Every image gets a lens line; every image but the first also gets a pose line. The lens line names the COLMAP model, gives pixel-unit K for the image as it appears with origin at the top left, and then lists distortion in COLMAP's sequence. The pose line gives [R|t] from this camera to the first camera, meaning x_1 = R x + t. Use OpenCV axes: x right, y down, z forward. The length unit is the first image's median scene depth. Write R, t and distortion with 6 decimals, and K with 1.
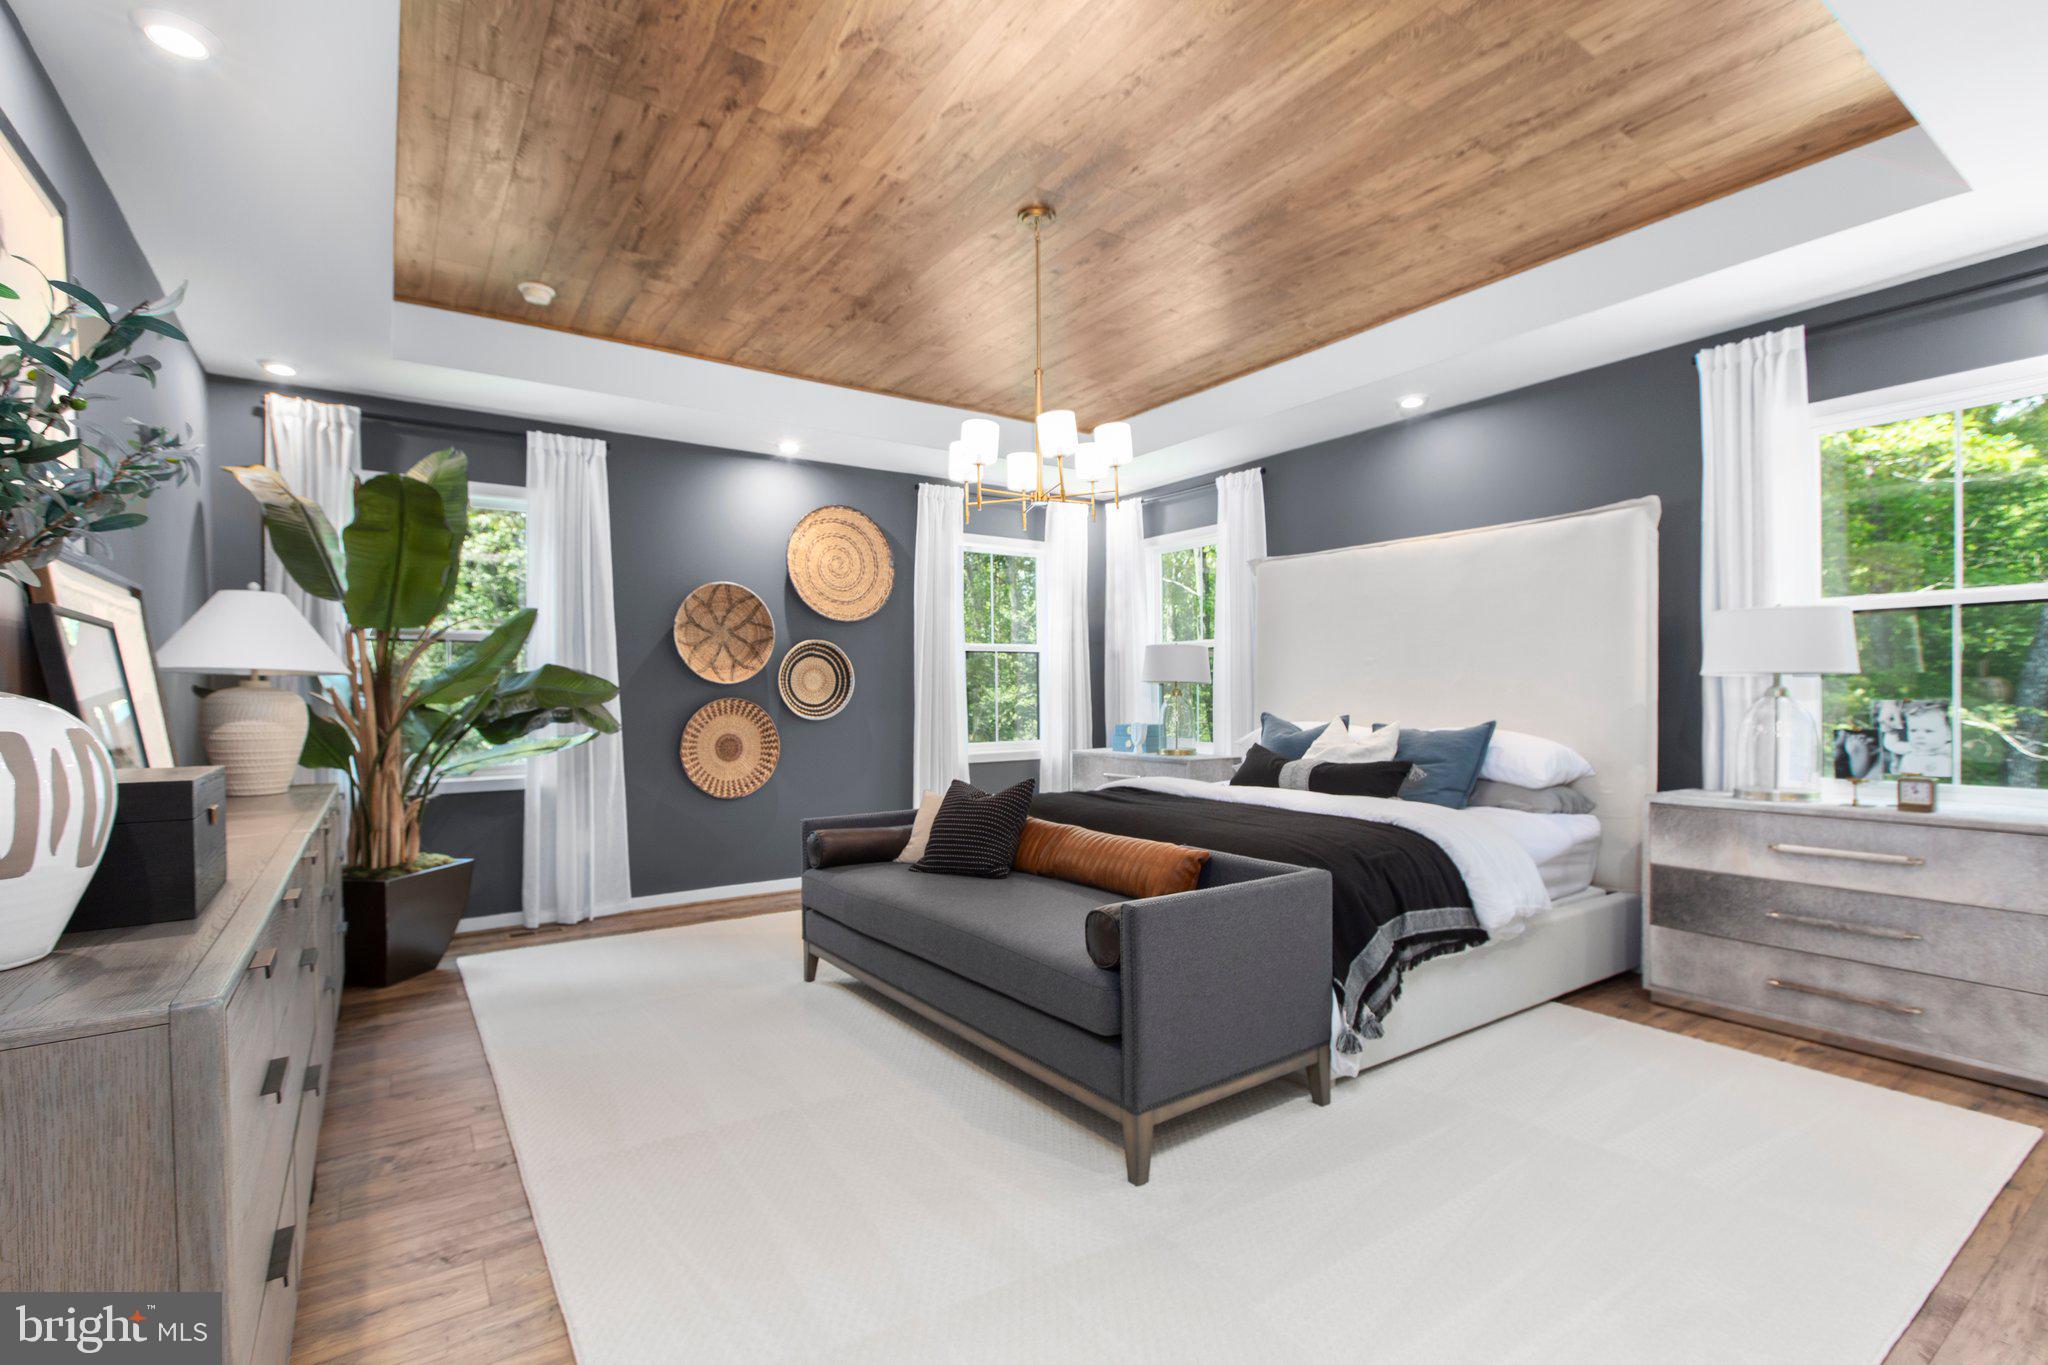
lens RADIAL K [[914.1, 0, 1024.5], [0, 914.1, 677.3], [0, 0, 1]] dist [-0.012911, -0.000410]
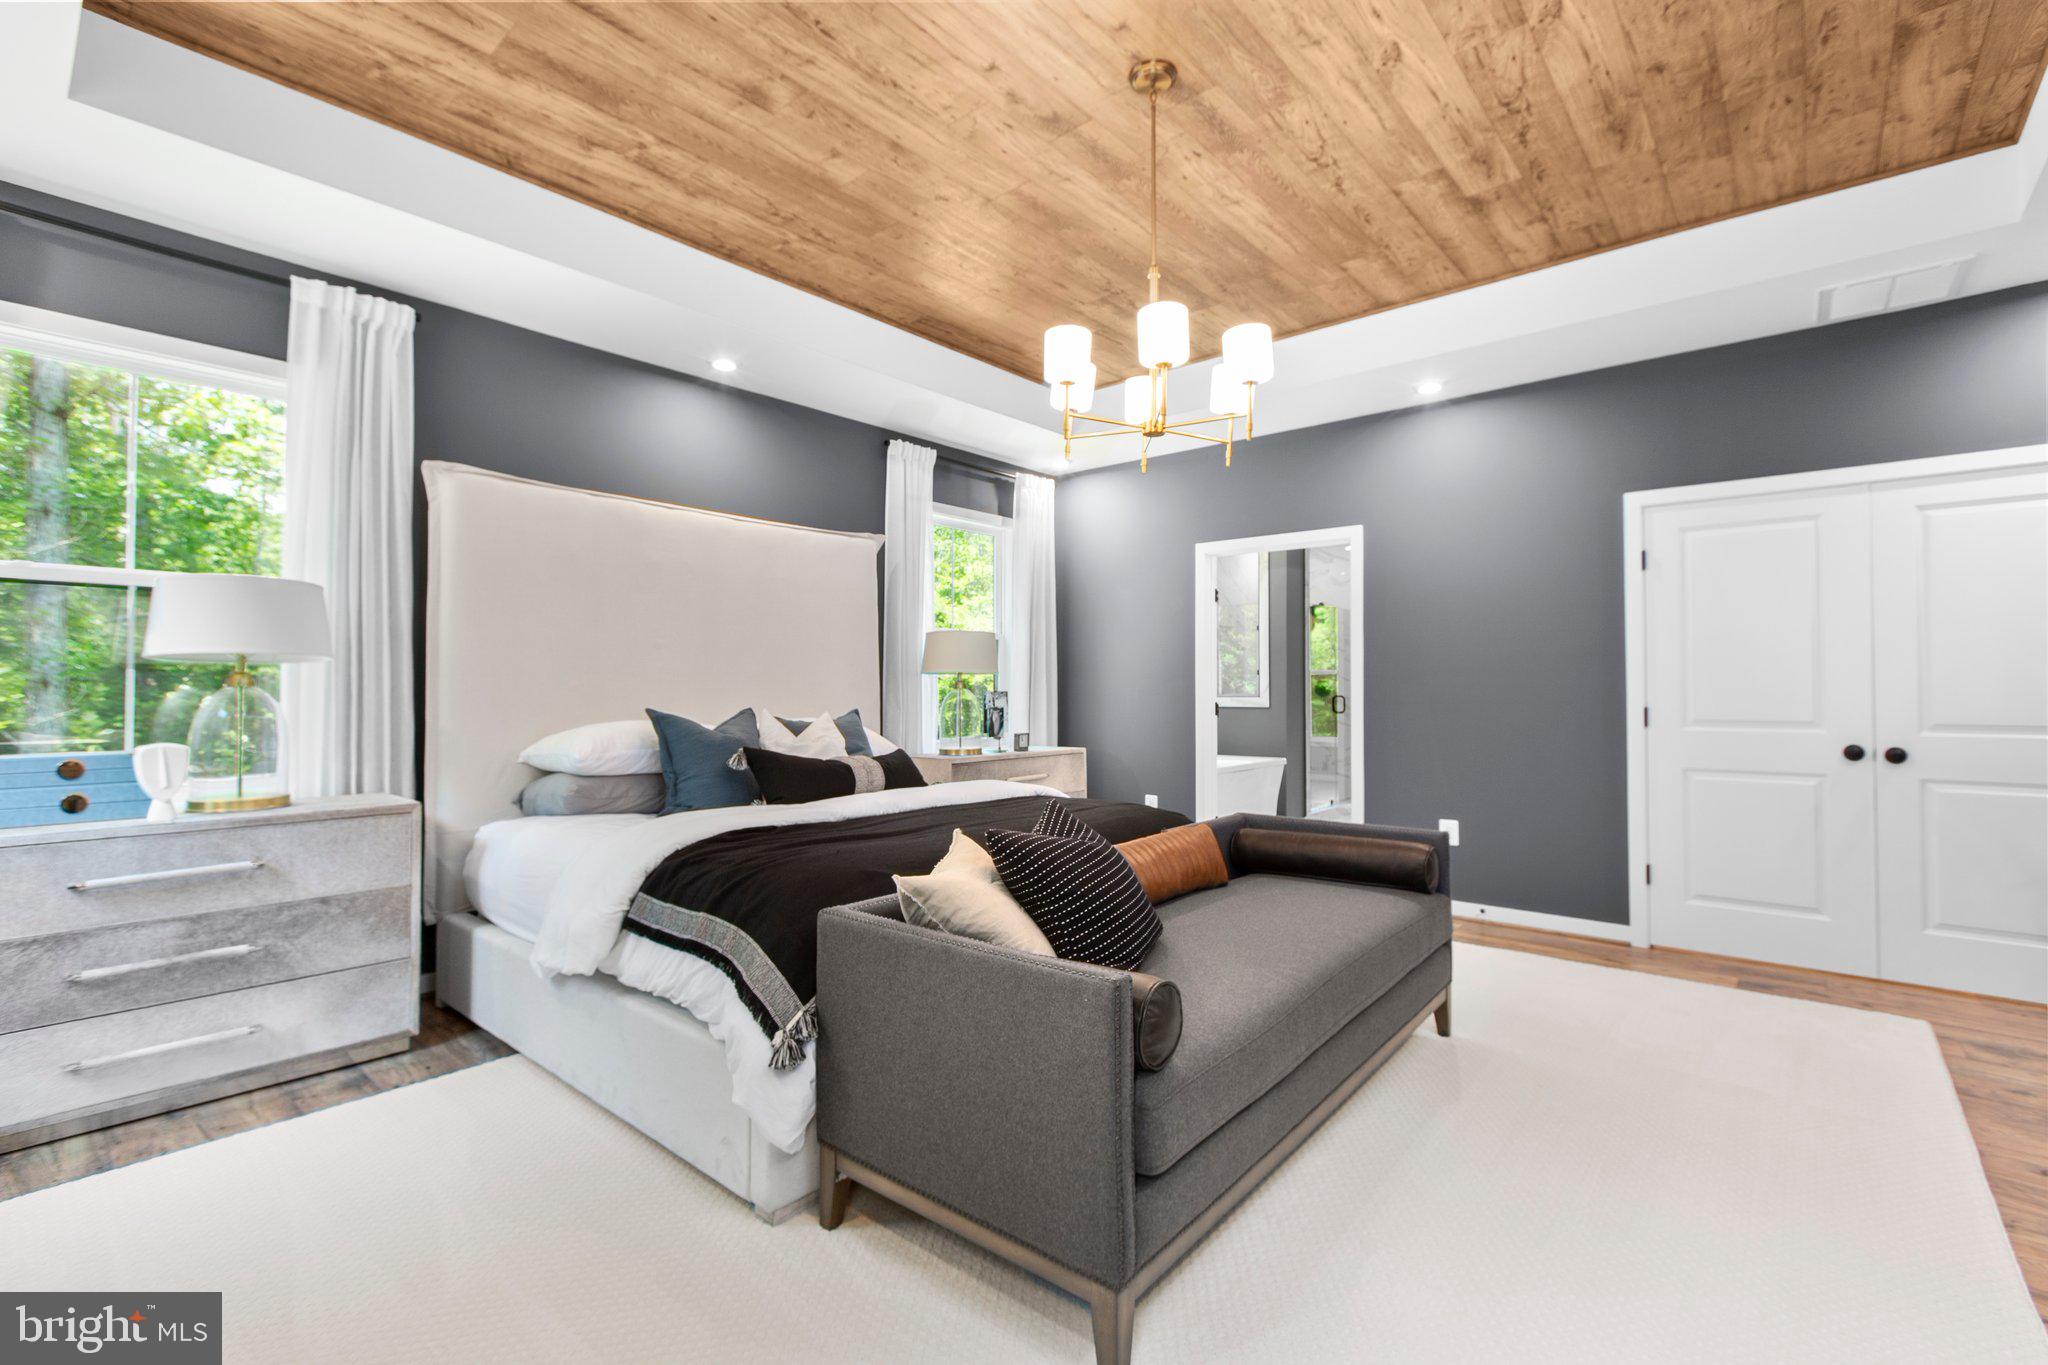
lens RADIAL K [[914.1, 0, 1024.5], [0, 914.1, 677.3], [0, 0, 1]] dist [-0.012911, -0.000410]
pose [[-0.264958, 0.017271, 0.964105, -0.577392], [-0.014178, 0.999662, -0.021804, 0.027533], [-0.964156, -0.019447, -0.264624, 1.047460]]
